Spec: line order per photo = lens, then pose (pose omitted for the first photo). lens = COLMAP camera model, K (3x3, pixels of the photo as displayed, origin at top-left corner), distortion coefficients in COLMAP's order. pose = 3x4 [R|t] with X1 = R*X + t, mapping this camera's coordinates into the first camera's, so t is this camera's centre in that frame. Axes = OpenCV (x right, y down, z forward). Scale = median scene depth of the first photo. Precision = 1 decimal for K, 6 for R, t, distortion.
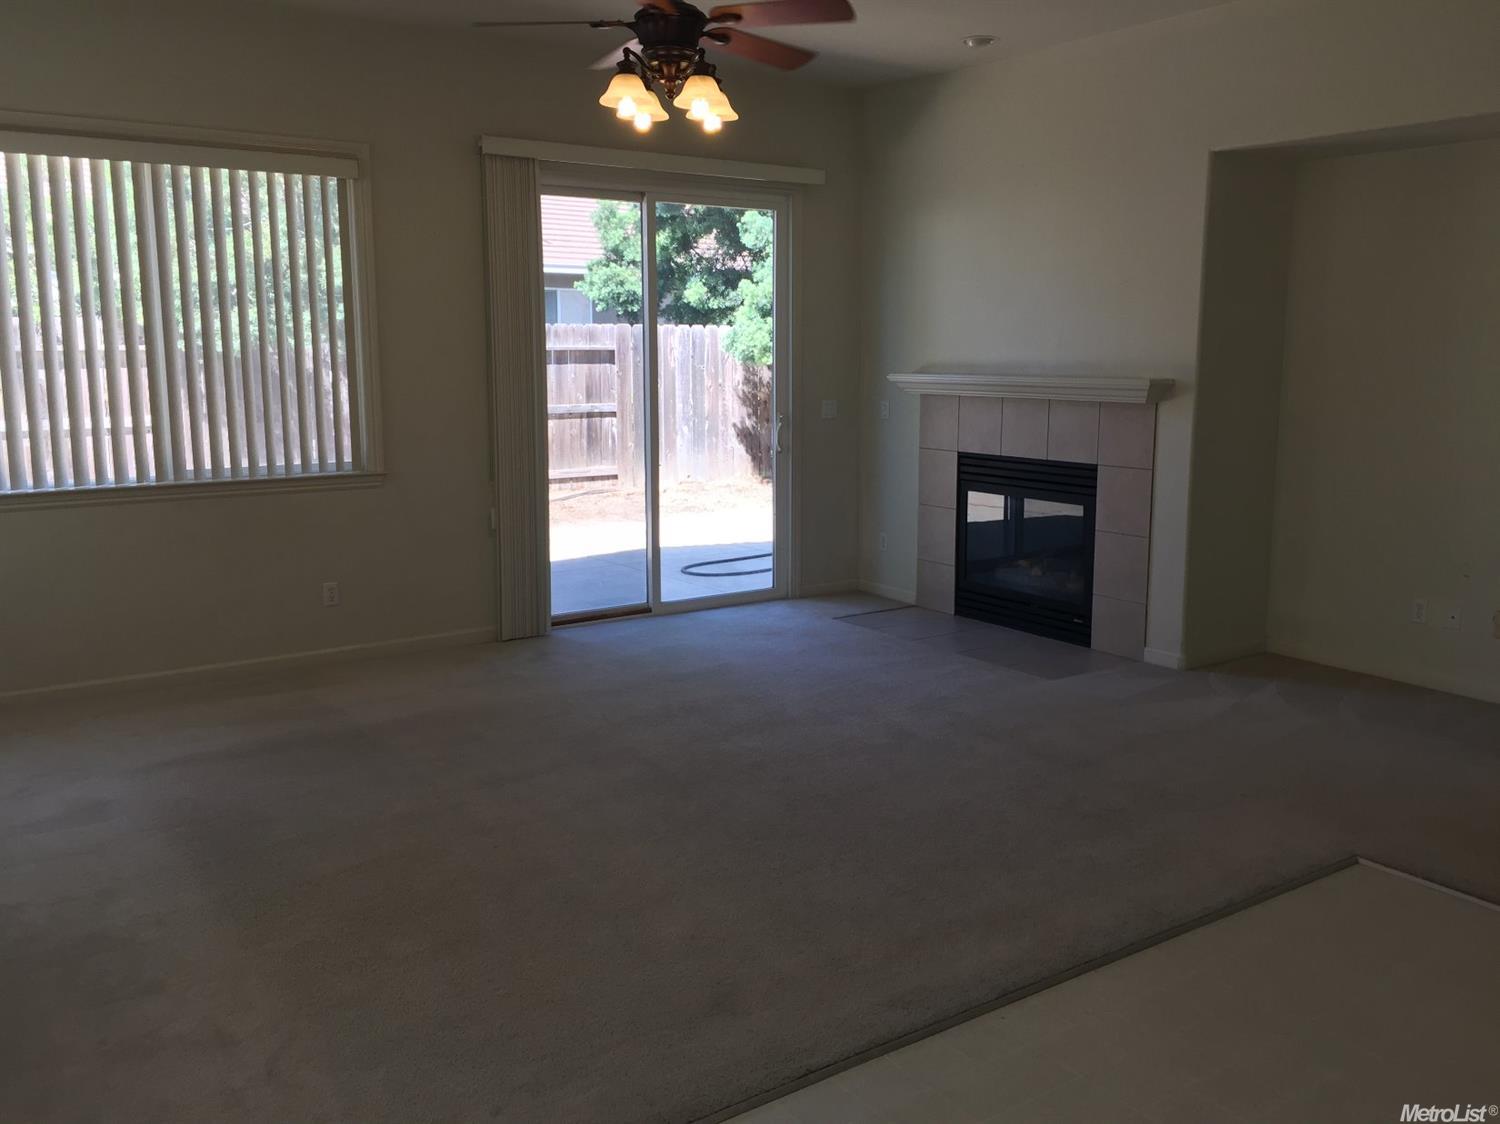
lens RADIAL K [[1286.2, 0, 743.8], [0, 1286.2, 533.3], [0, 0, 1]] dist [0.075403, -0.099693]
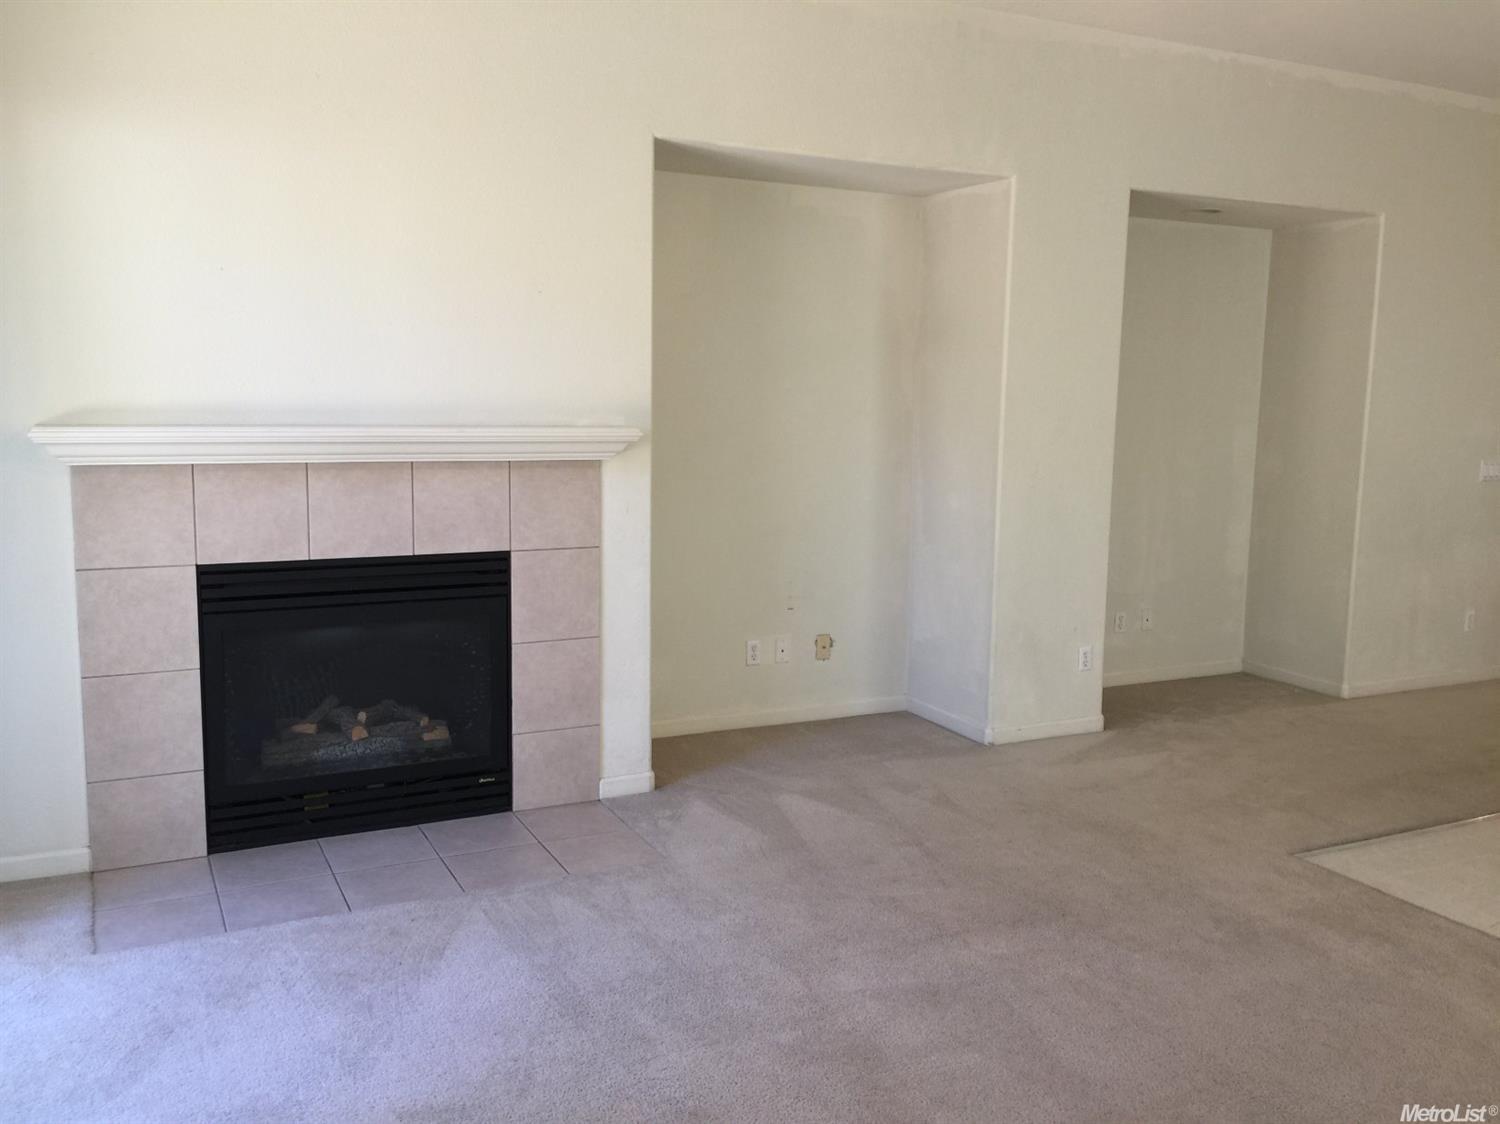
lens RADIAL K [[1286.2, 0, 756.8], [0, 1286.2, 555.8], [0, 0, 1]] dist [0.075403, -0.099693]
pose [[0.124540, -0.133140, 0.983241, -0.355186], [0.124018, 0.985274, 0.117707, -0.104628], [-0.984434, 0.107280, 0.139217, 0.697486]]
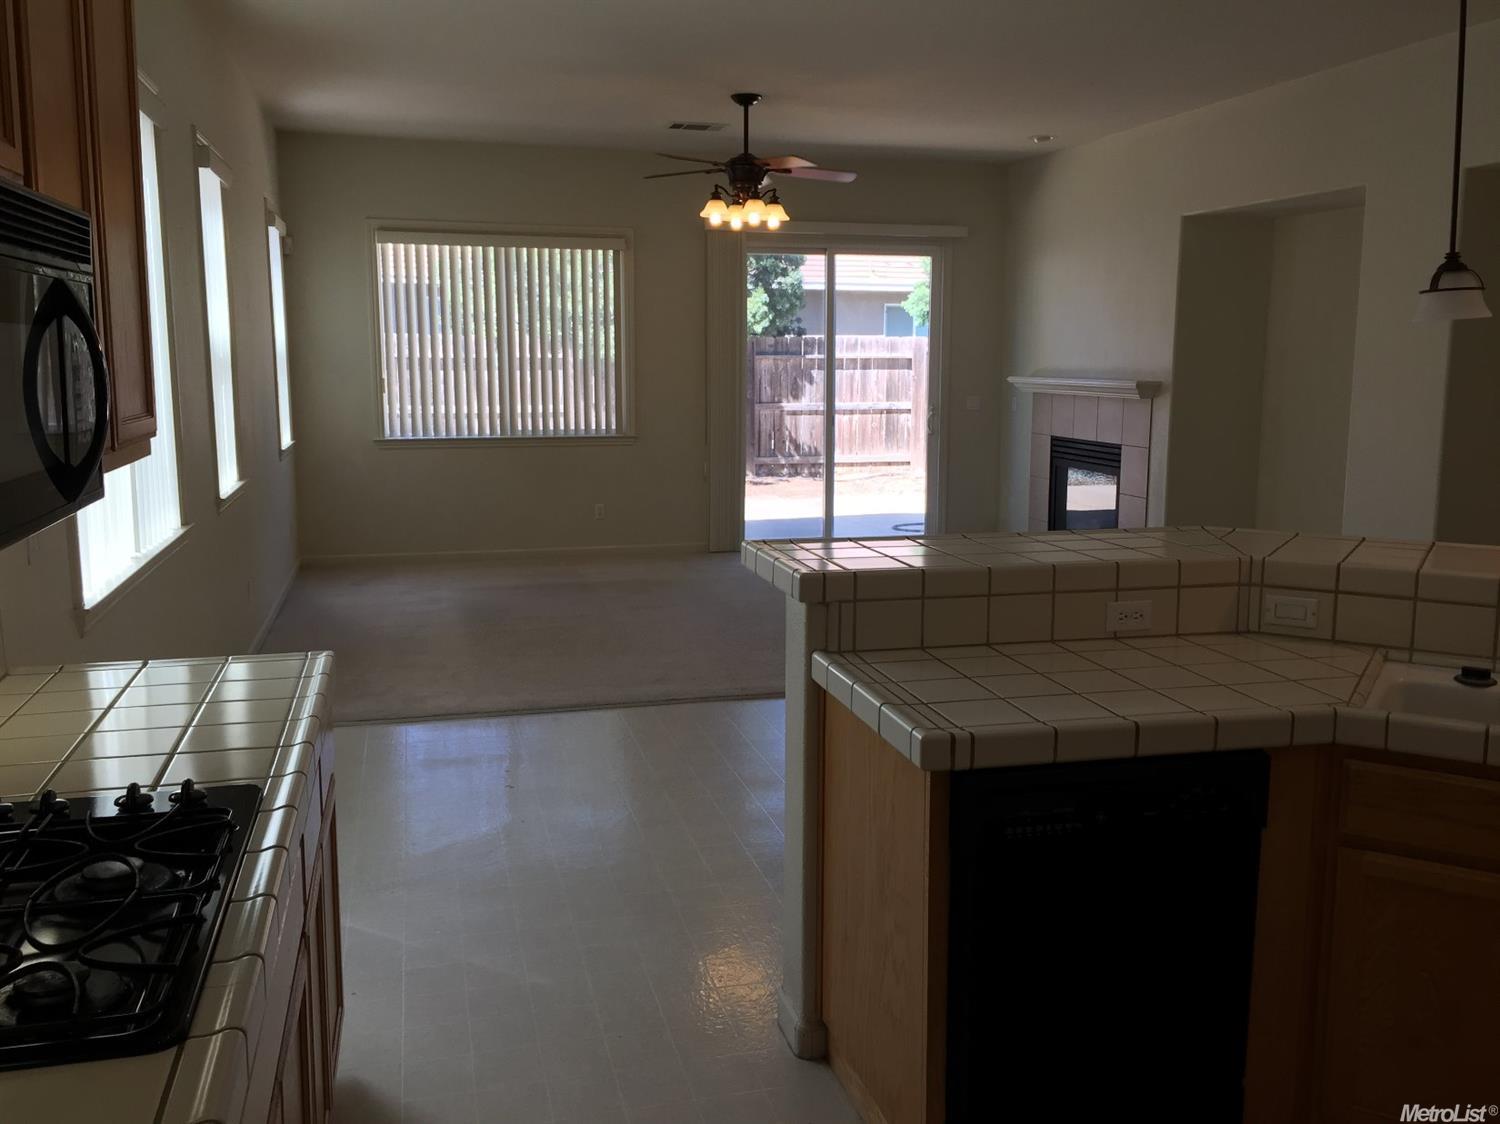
lens RADIAL K [[1286.2, 0, 742.0], [0, 1286.2, 527.9], [0, 0, 1]] dist [0.075403, -0.099693]
pose [[0.937214, 0.051174, -0.344980, 0.336594], [-0.054713, 0.998502, -0.000523, 0.050488], [0.344436, 0.019365, 0.938610, -0.361965]]
